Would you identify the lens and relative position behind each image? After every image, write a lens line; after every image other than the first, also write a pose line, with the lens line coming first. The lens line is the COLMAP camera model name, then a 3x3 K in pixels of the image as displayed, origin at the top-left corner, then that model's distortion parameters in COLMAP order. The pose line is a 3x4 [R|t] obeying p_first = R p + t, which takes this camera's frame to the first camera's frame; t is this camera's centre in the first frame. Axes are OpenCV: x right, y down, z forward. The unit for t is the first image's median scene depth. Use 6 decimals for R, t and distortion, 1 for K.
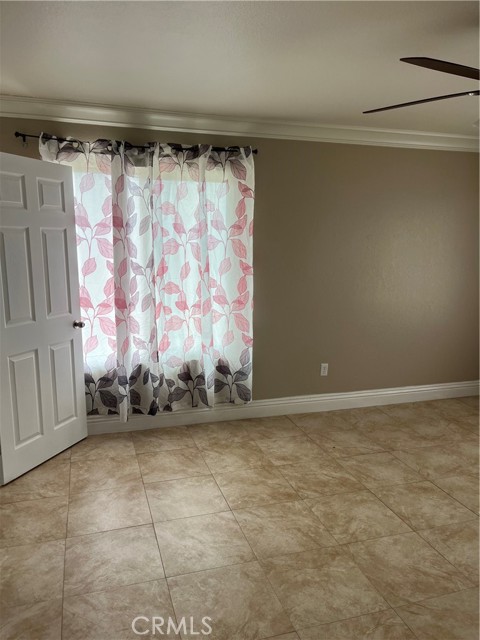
lens RADIAL K [[479.2, 0, 237.5], [0, 479.2, 323.4], [0, 0, 1]] dist [0.057581, -0.070291]
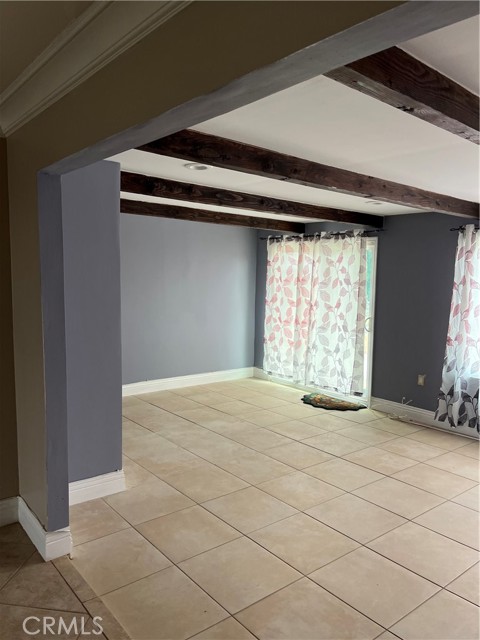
lens RADIAL K [[479.2, 0, 237.5], [0, 479.2, 323.4], [0, 0, 1]] dist [0.057581, -0.070291]
pose [[0.385664, 0.106265, -0.916499, 1.370658], [-0.167874, 0.984846, 0.043548, -0.078246], [0.907238, 0.137062, 0.397659, 0.058764]]
